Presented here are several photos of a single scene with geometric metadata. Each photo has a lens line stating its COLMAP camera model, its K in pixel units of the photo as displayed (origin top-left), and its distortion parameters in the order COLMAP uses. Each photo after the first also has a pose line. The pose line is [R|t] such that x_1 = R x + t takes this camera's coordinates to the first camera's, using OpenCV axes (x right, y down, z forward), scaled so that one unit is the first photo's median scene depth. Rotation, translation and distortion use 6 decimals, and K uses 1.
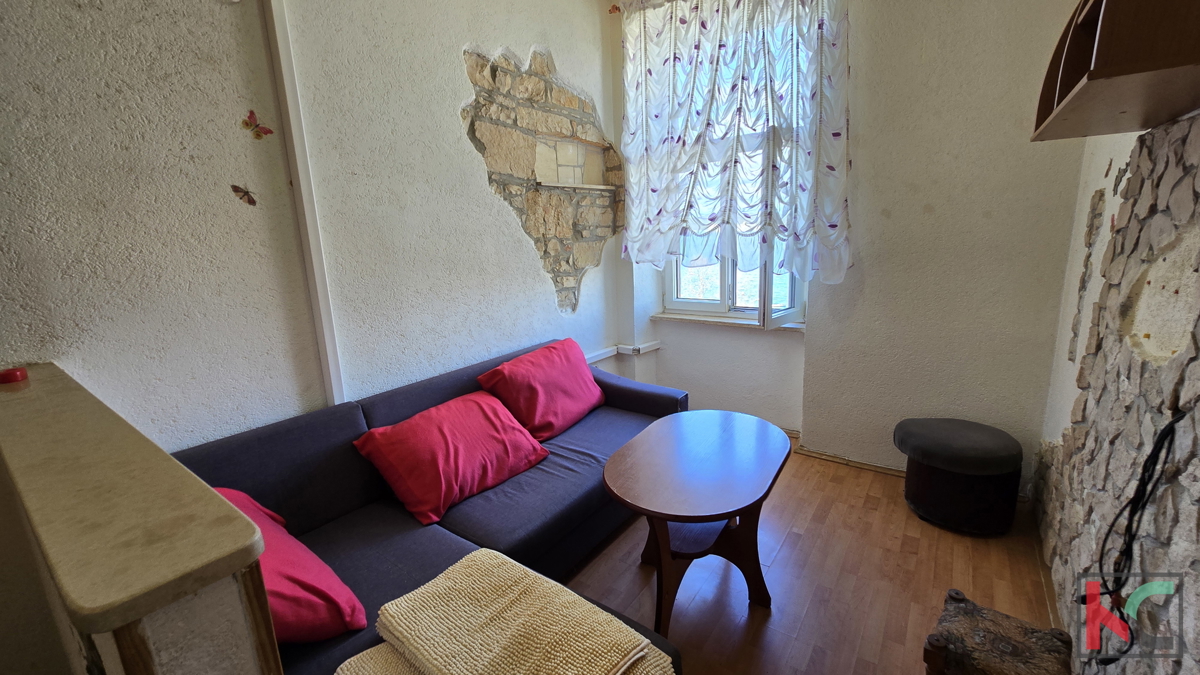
lens RADIAL K [[490.7, 0, 603.8], [0, 490.7, 332.2], [0, 0, 1]] dist [-0.002094, 0.000103]
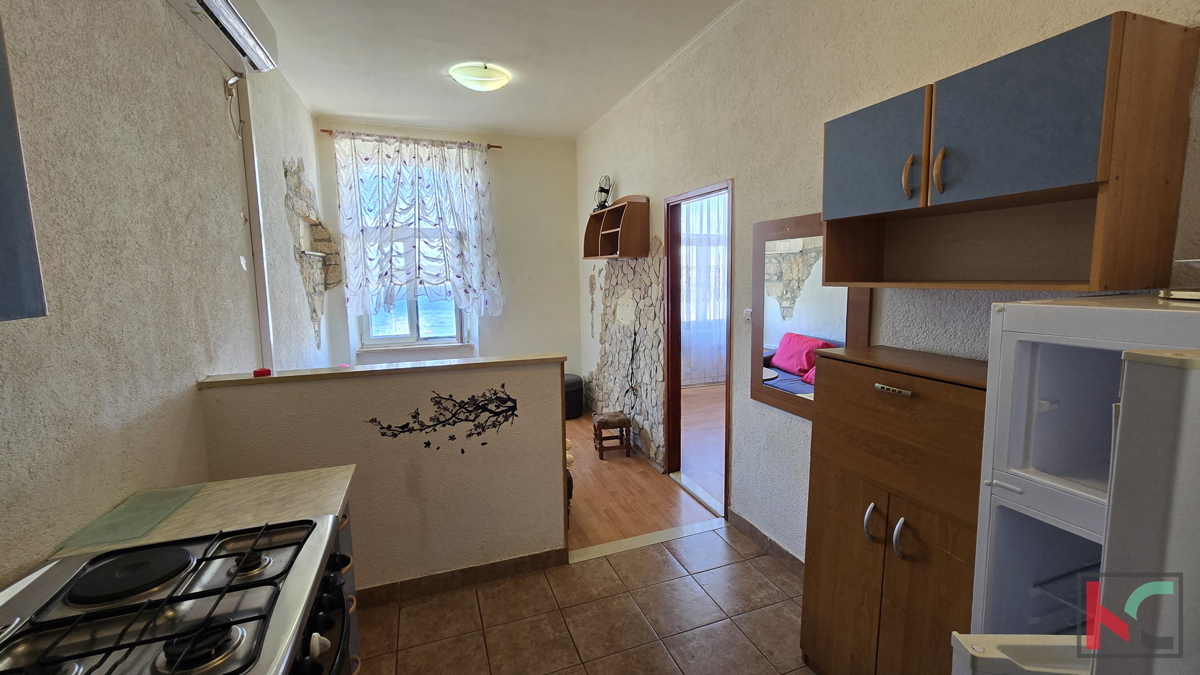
lens RADIAL K [[490.7, 0, 600.4], [0, 490.7, 331.9], [0, 0, 1]] dist [-0.002094, 0.000103]
pose [[0.574965, -0.069668, 0.815207, -0.775434], [0.157792, 0.987105, -0.026932, 0.070659], [-0.802818, 0.144118, 0.578544, -0.375887]]
